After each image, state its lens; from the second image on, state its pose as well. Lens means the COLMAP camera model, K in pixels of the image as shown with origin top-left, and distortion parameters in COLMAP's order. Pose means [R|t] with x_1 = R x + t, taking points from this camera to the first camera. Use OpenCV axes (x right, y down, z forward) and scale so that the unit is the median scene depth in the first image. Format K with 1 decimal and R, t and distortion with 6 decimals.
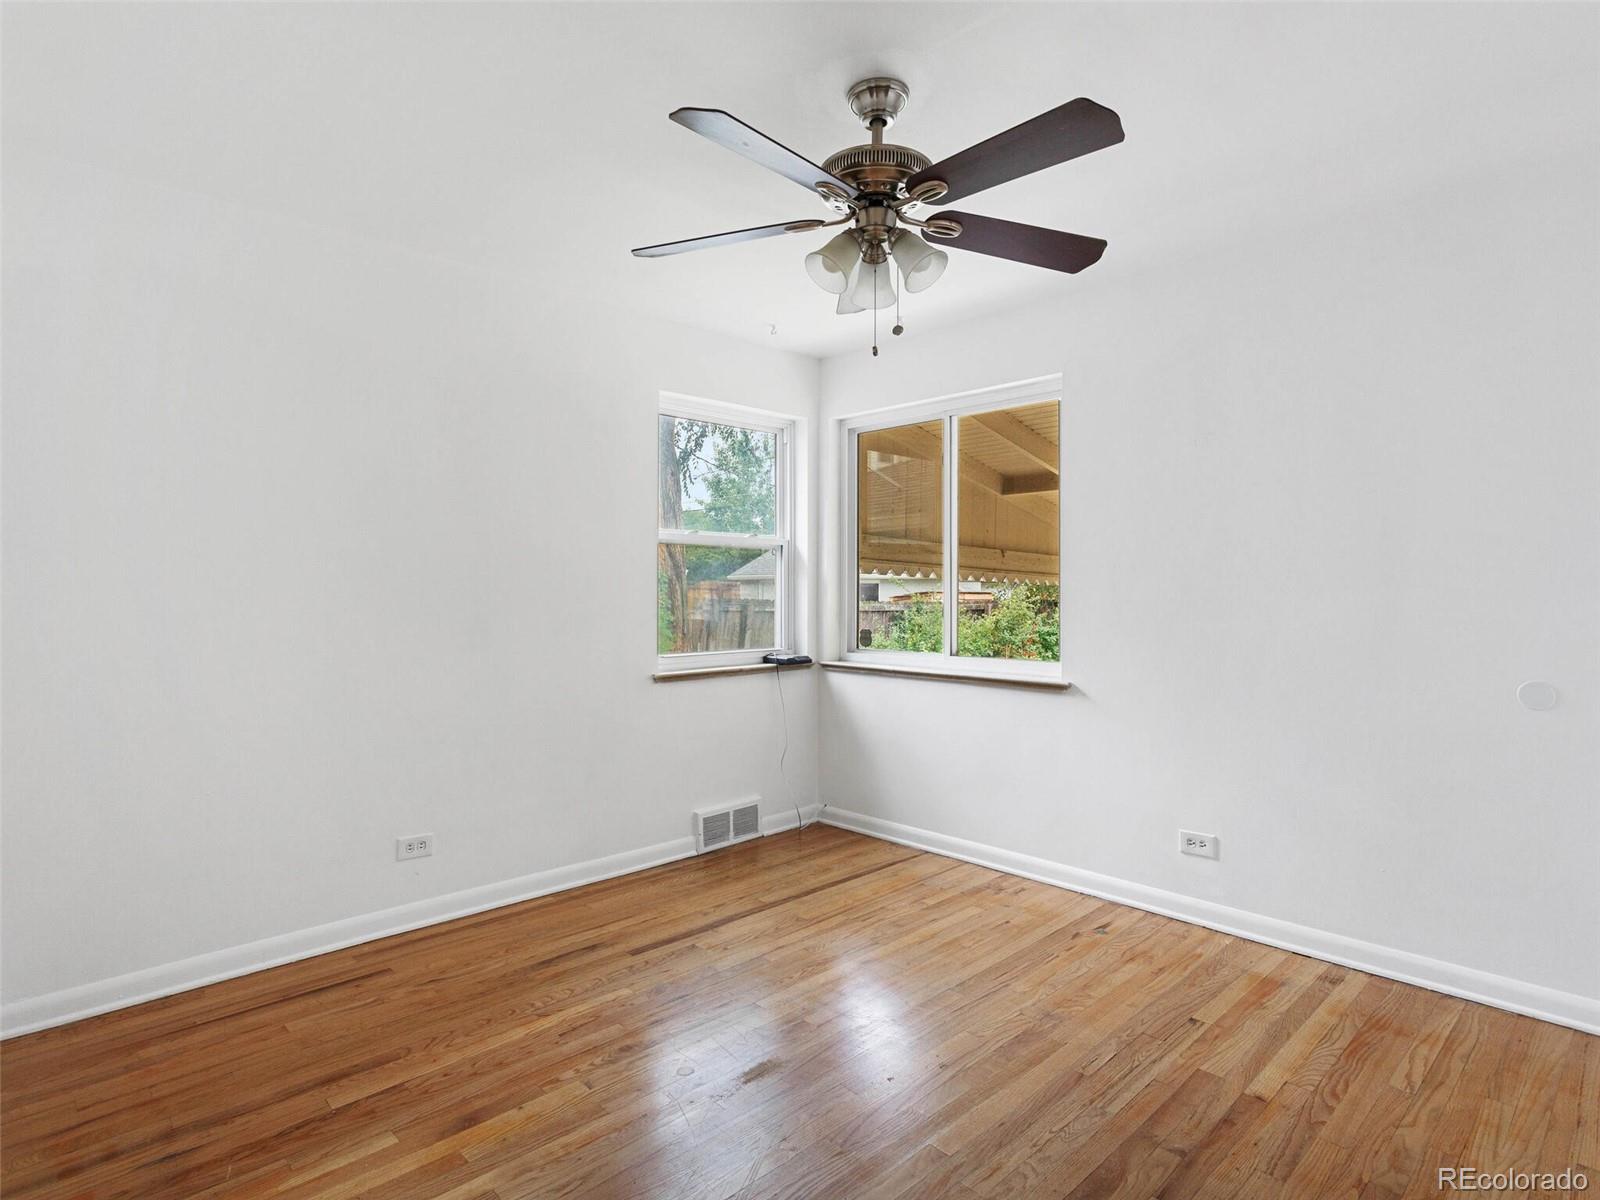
lens RADIAL K [[862.6, 0, 792.9], [0, 862.6, 591.0], [0, 0, 1]] dist [-0.000436, 0.003528]
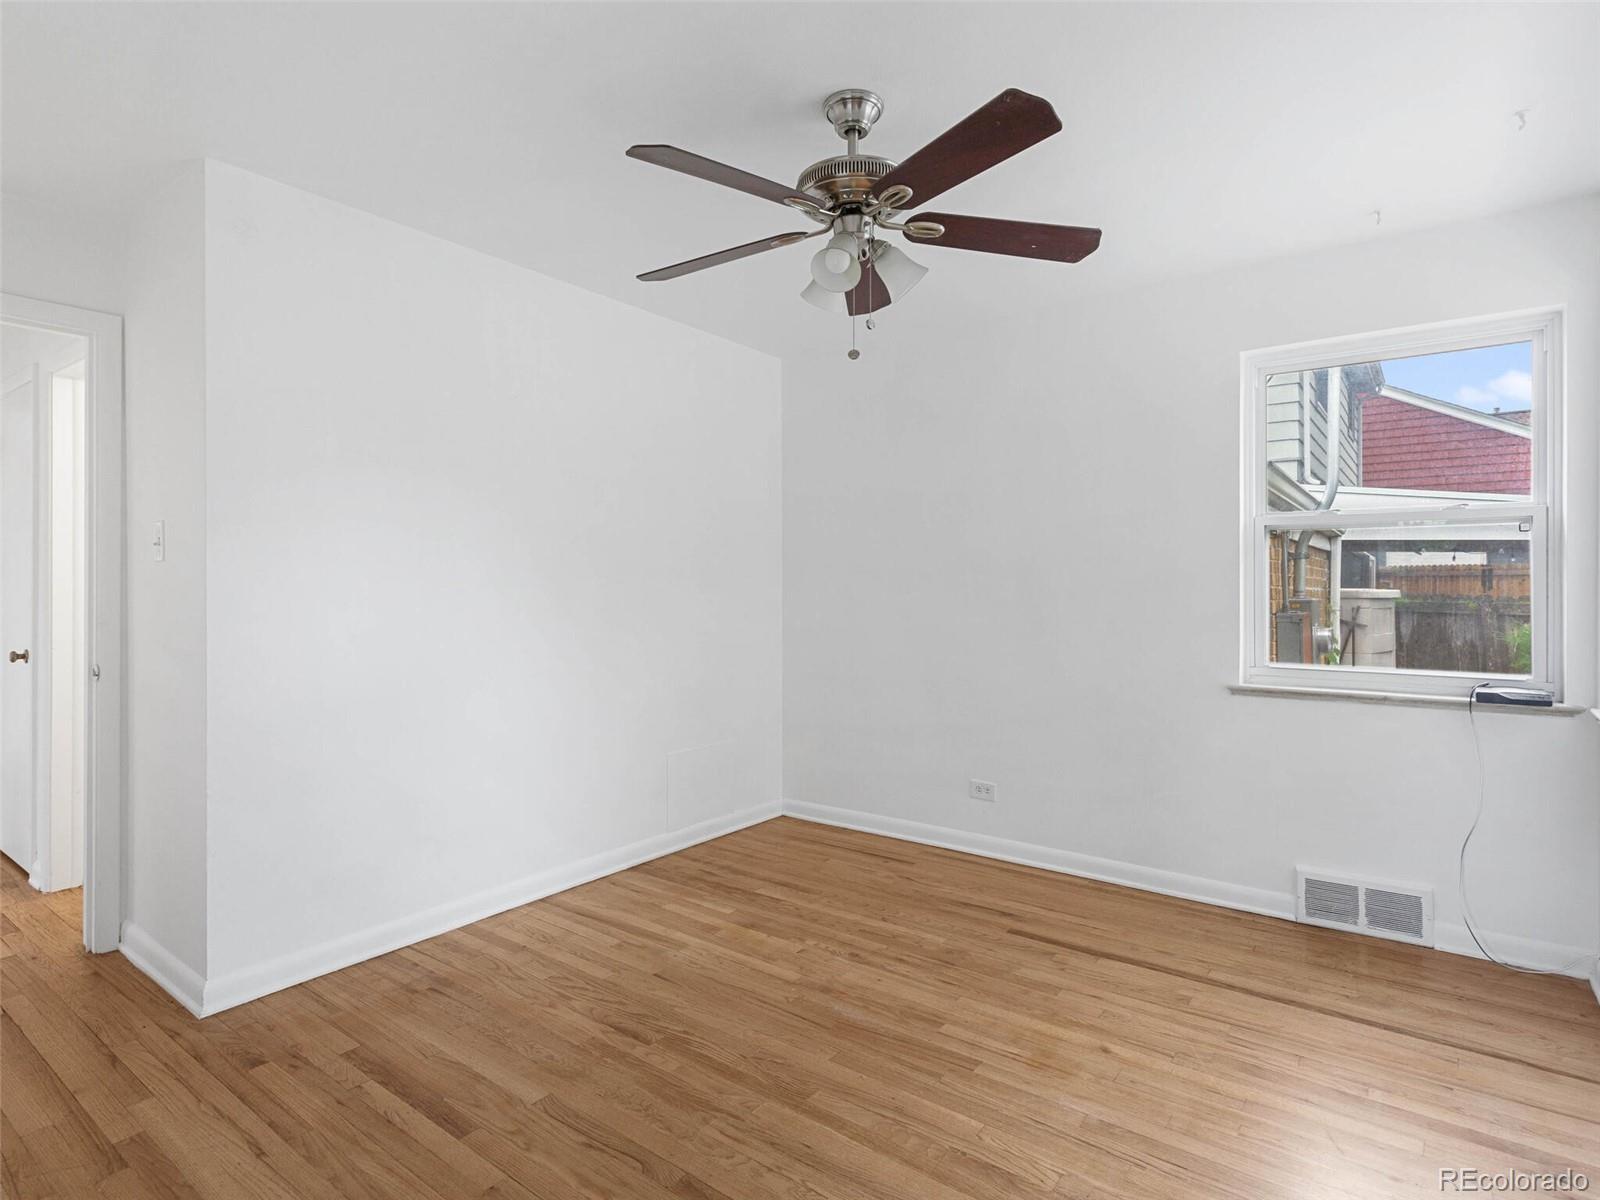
lens RADIAL K [[862.6, 0, 792.9], [0, 862.6, 591.0], [0, 0, 1]] dist [-0.000436, 0.003528]
pose [[0.153616, 0.008942, -0.988090, 0.805532], [-0.000940, 0.999960, 0.008903, -0.004039], [0.988130, -0.000439, 0.153619, 0.572478]]
